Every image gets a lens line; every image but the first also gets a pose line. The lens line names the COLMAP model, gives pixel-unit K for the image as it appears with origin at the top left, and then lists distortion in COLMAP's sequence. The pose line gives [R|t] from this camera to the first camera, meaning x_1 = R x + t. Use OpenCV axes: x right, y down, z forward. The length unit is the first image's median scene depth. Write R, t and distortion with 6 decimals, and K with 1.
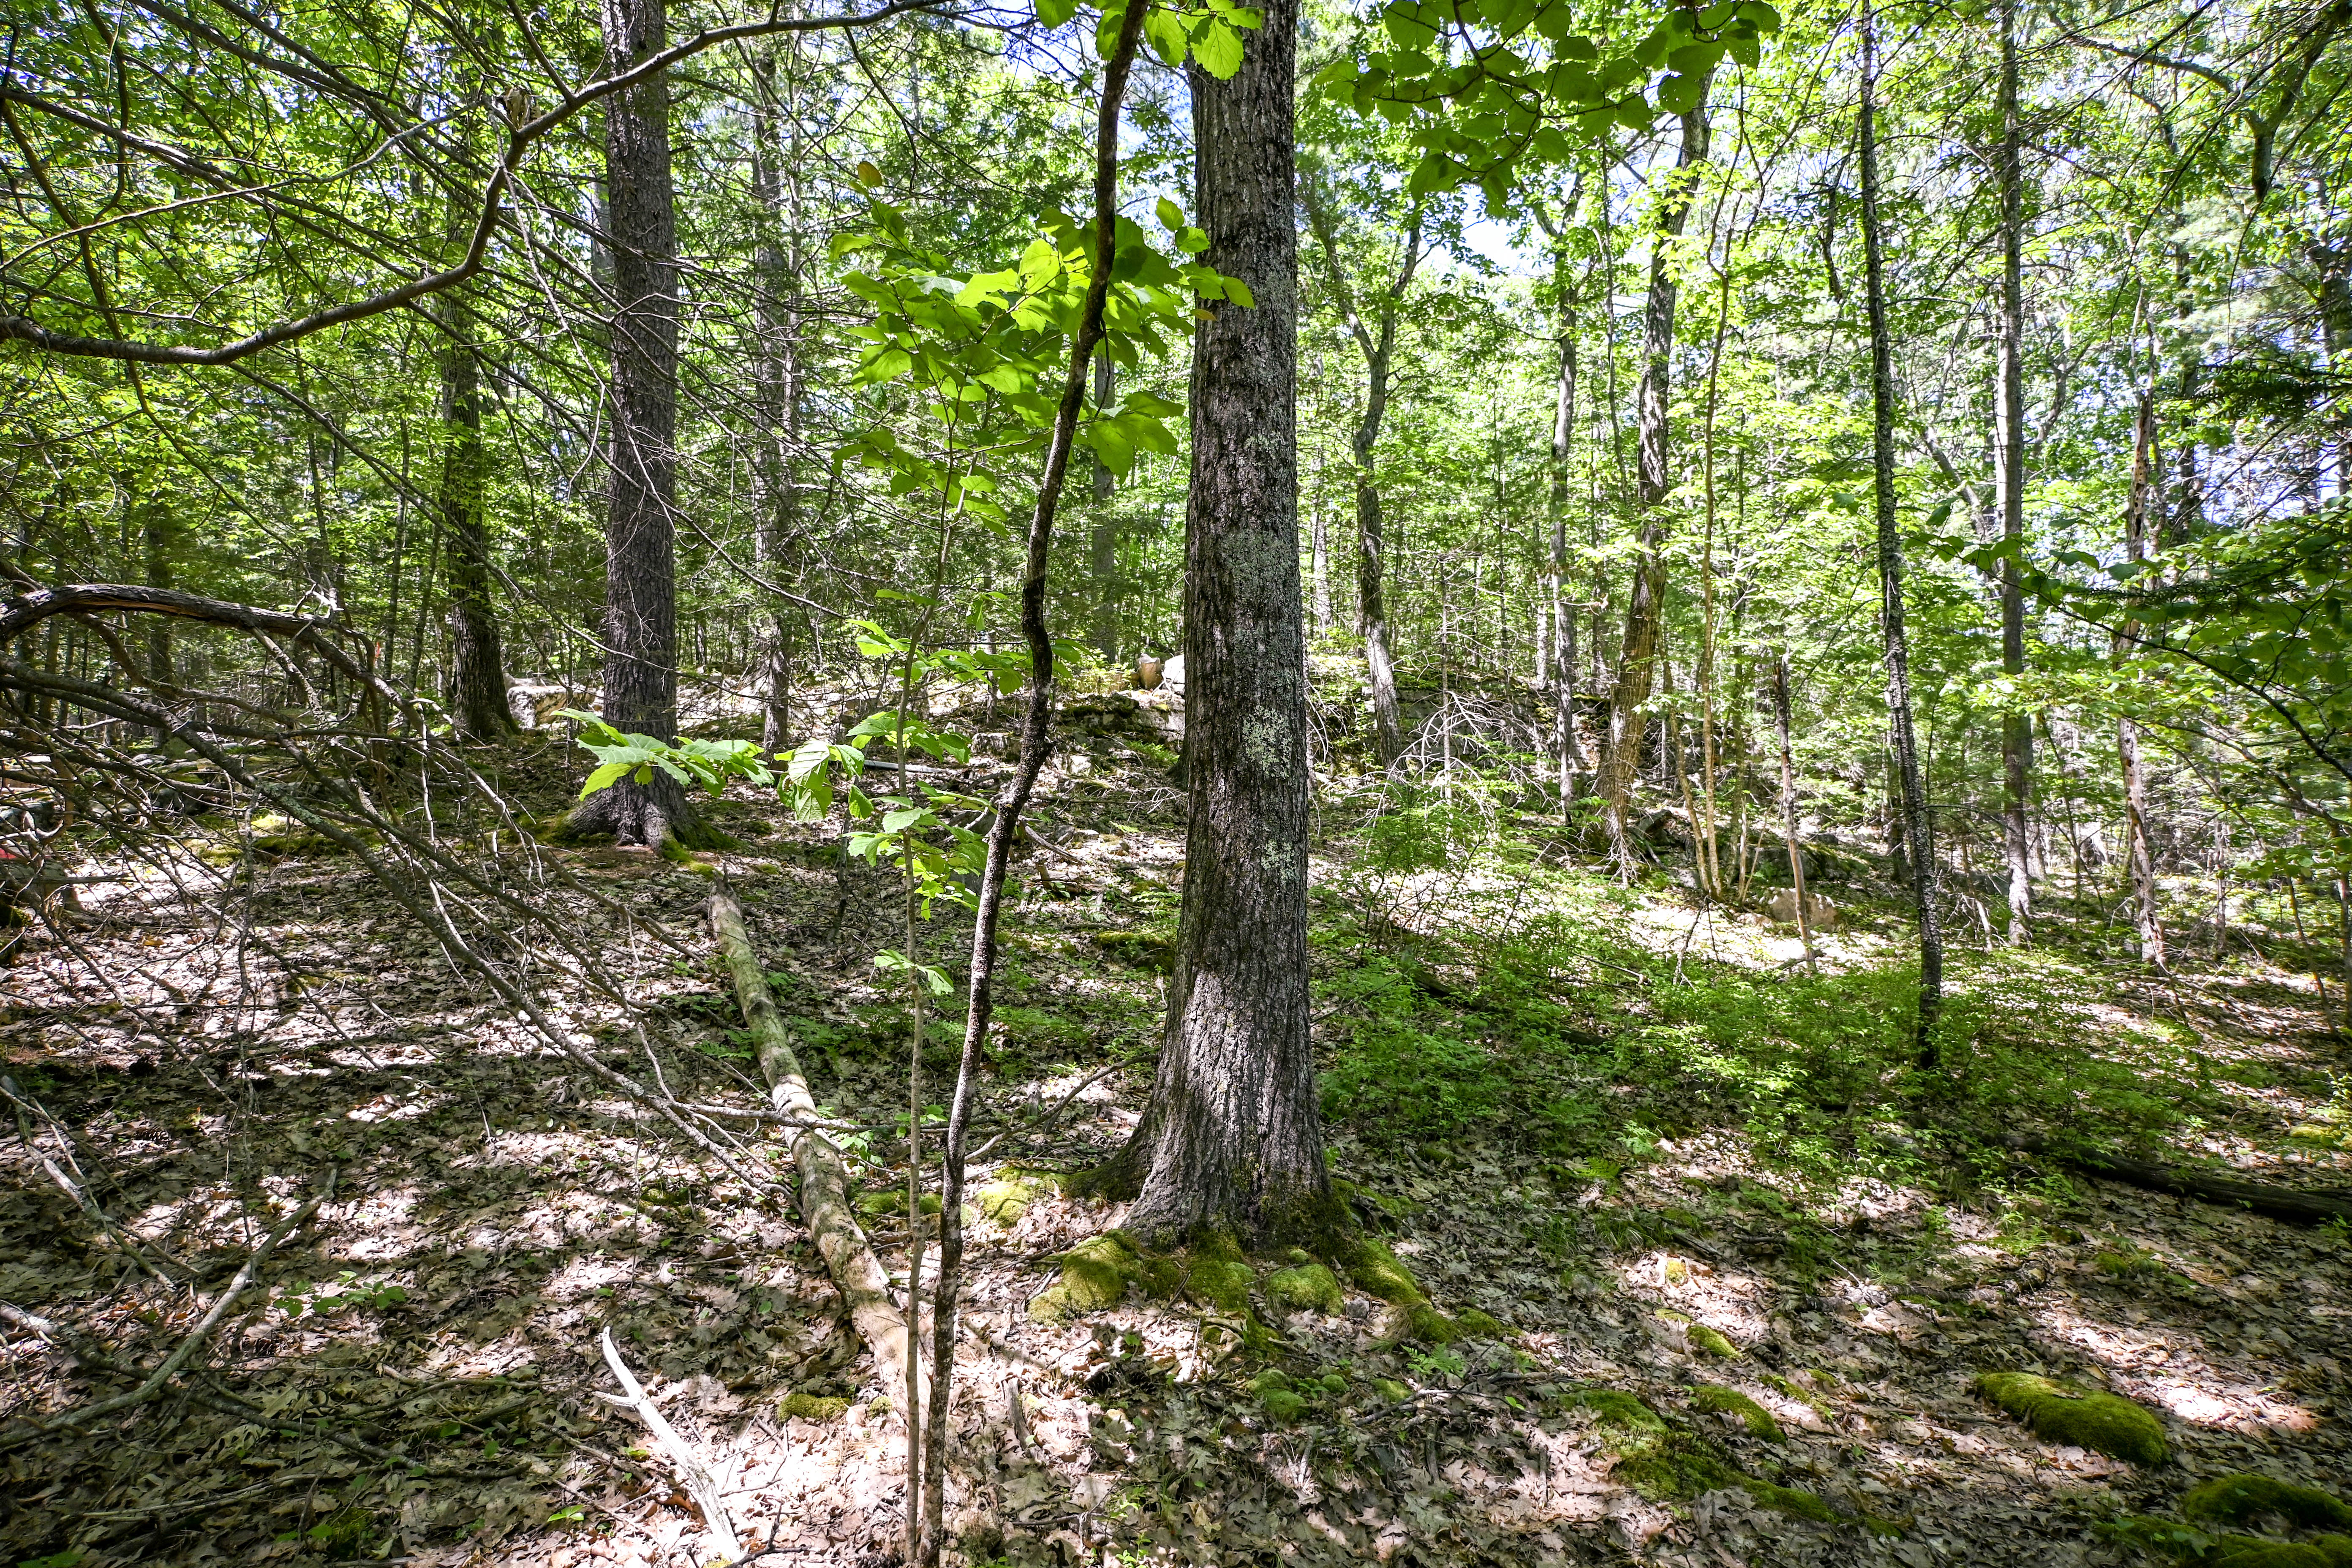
lens RADIAL K [[1177.4, 0, 1198.7], [0, 1177.4, 793.8], [0, 0, 1]] dist [-0.014351, 0.007674]
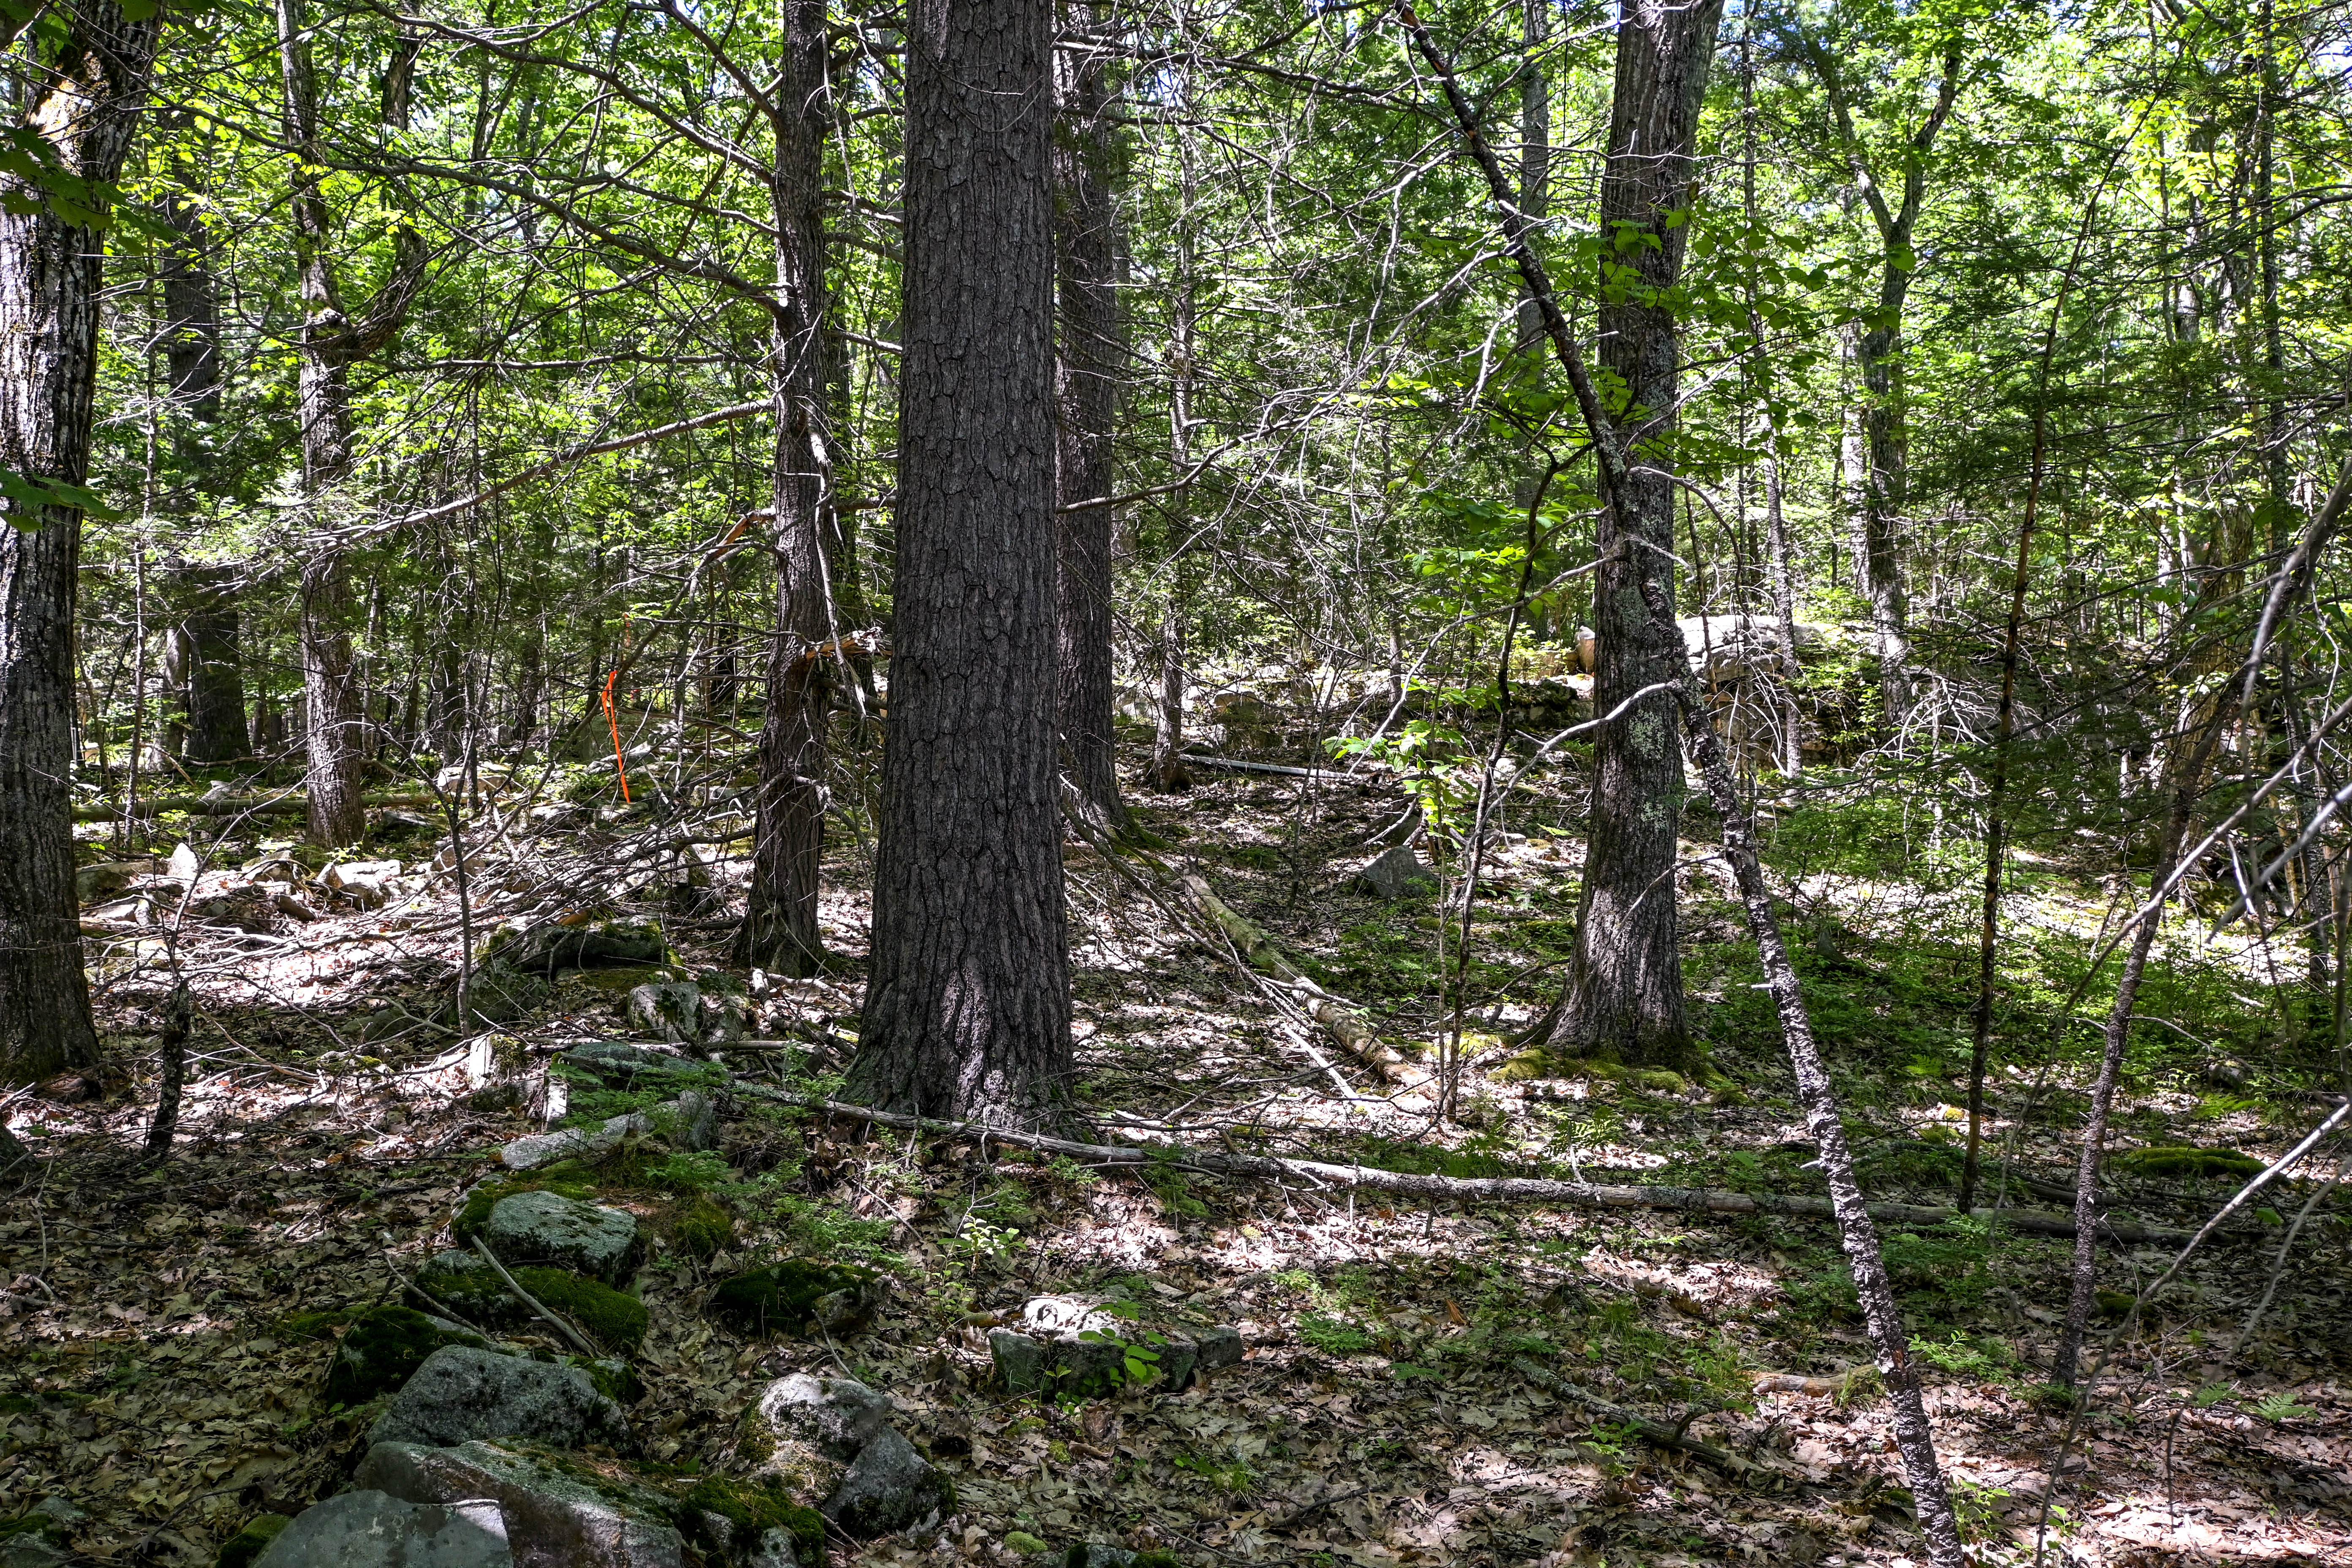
lens RADIAL K [[2037.7, 0, 1176.0], [0, 2037.7, 784.0], [0, 0, 1]] dist [-0.003920, 0.014032]
pose [[0.968080, -0.003814, -0.250614, 0.054148], [-0.002502, 0.999687, -0.024879, 0.033134], [0.250631, 0.024712, 0.967767, -0.666160]]
